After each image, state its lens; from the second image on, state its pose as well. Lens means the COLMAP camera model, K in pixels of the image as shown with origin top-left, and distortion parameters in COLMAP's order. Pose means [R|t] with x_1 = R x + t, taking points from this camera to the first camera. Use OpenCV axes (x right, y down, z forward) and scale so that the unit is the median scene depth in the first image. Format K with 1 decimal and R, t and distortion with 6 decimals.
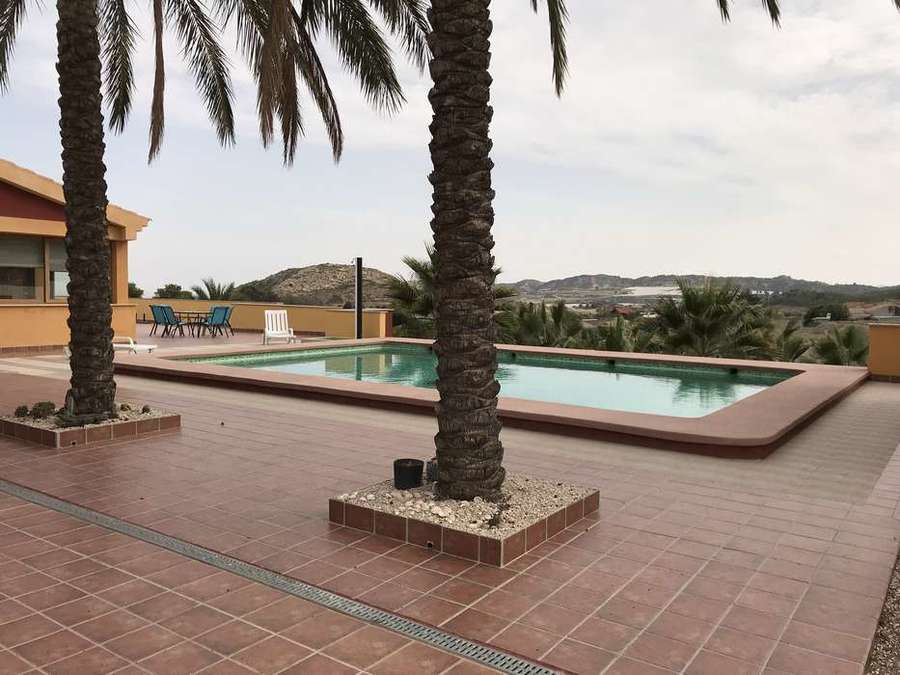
lens RADIAL K [[743.0, 0, 450.2], [0, 743.0, 337.3], [0, 0, 1]] dist [0.011155, -0.002350]
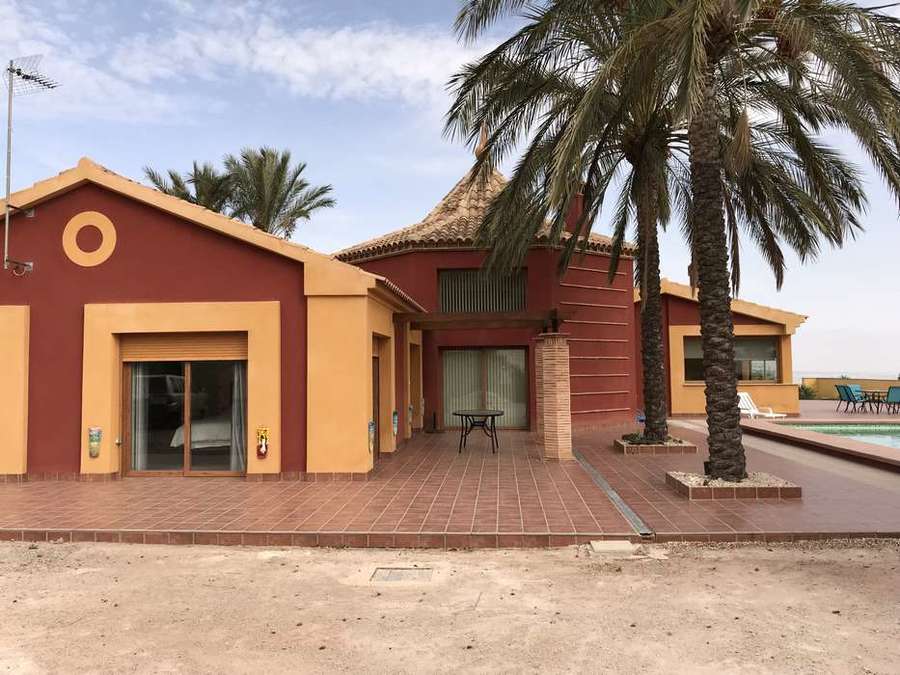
lens RADIAL K [[743.0, 0, 450.6], [0, 743.0, 336.5], [0, 0, 1]] dist [0.011155, -0.002350]
pose [[0.523665, -0.057492, -0.849982, 0.418729], [-0.037416, 0.995205, -0.090367, 0.014780], [0.851102, 0.079125, 0.519003, -0.201681]]
